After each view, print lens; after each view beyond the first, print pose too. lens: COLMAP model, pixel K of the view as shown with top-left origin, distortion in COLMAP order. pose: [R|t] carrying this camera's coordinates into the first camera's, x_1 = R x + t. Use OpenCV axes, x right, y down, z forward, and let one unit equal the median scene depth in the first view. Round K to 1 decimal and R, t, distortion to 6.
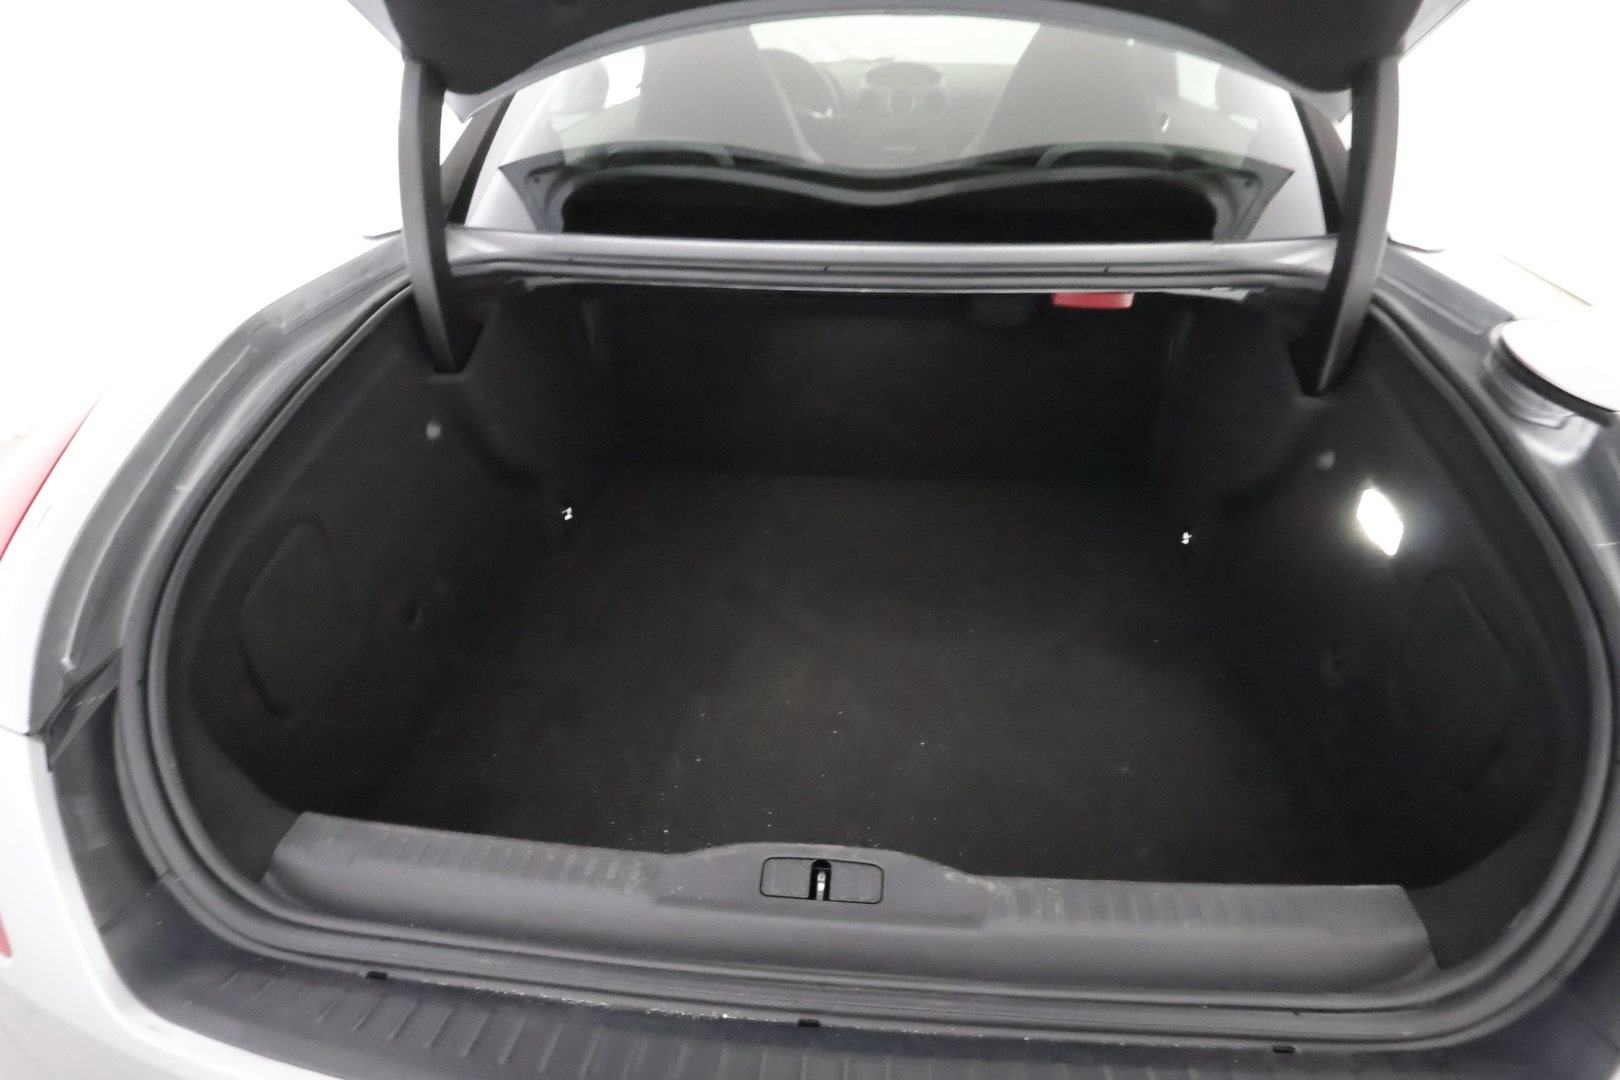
lens RADIAL K [[1002.7, 0, 775.3], [0, 1002.7, 541.3], [0, 0, 1]] dist [-0.008250, -0.002253]
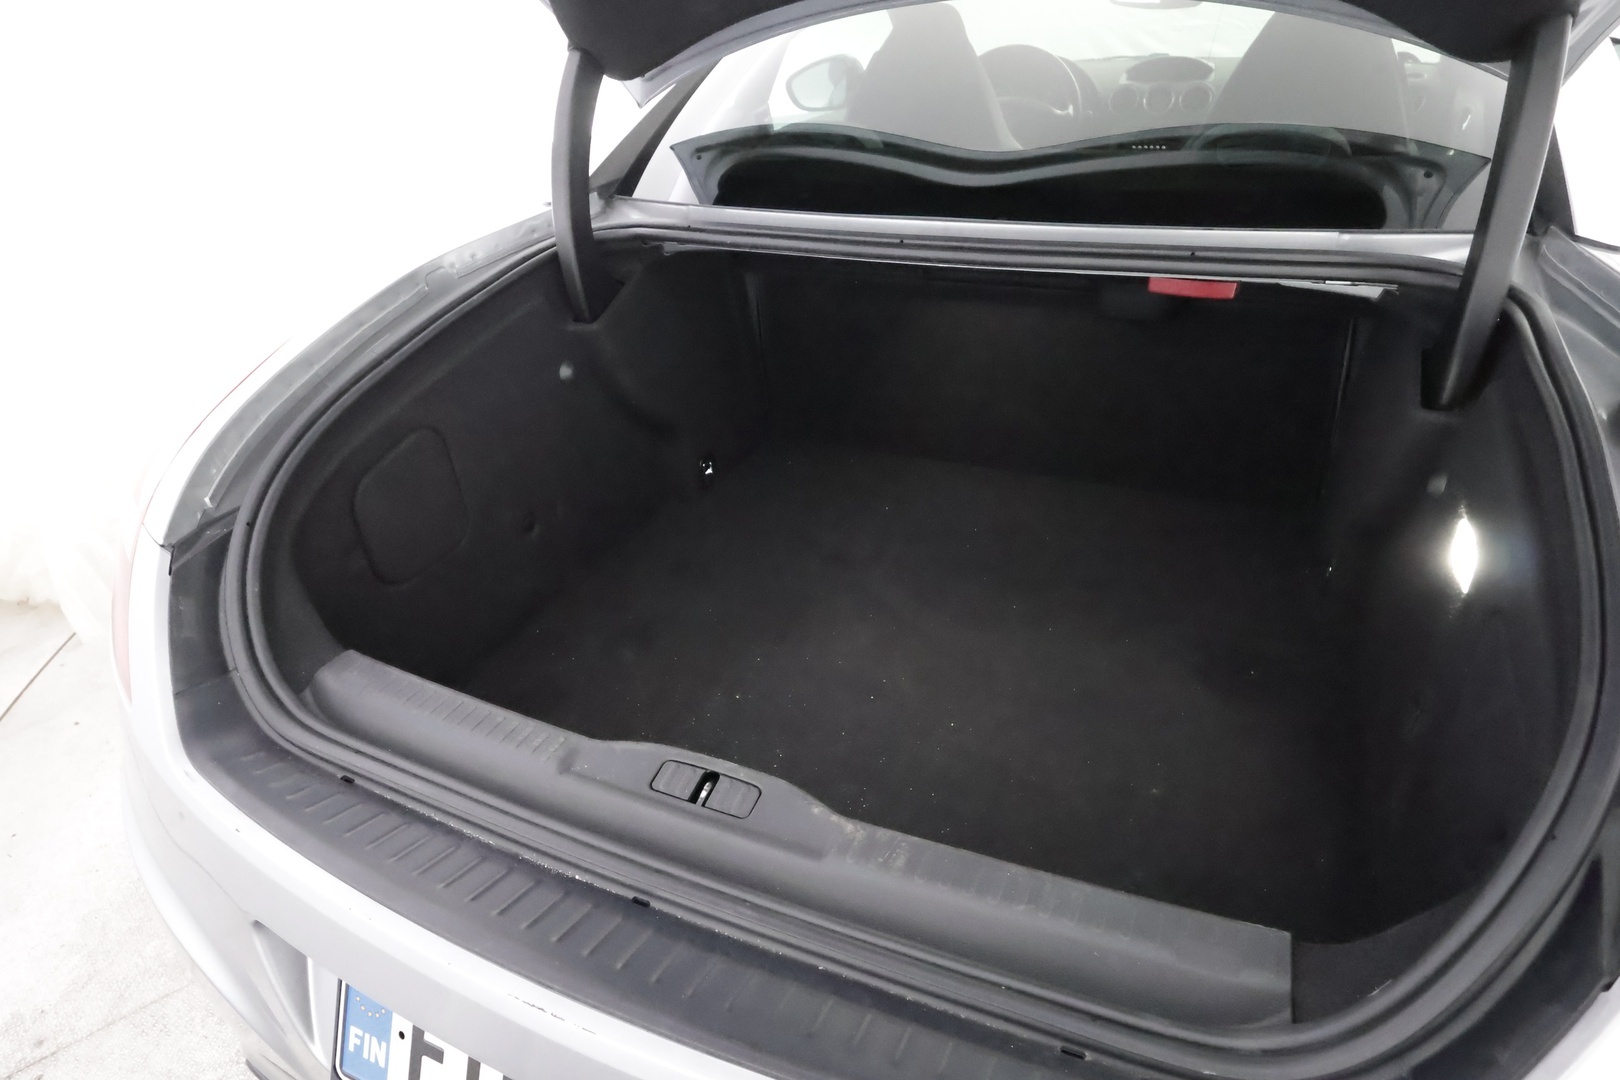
lens RADIAL K [[1002.7, 0, 775.3], [0, 1002.7, 541.3], [0, 0, 1]] dist [-0.008250, -0.002253]
pose [[0.934411, 0.136305, -0.329085, 0.301932], [-0.138793, 0.990192, 0.016042, 0.032591], [0.328044, 0.030685, 0.944164, -0.001422]]
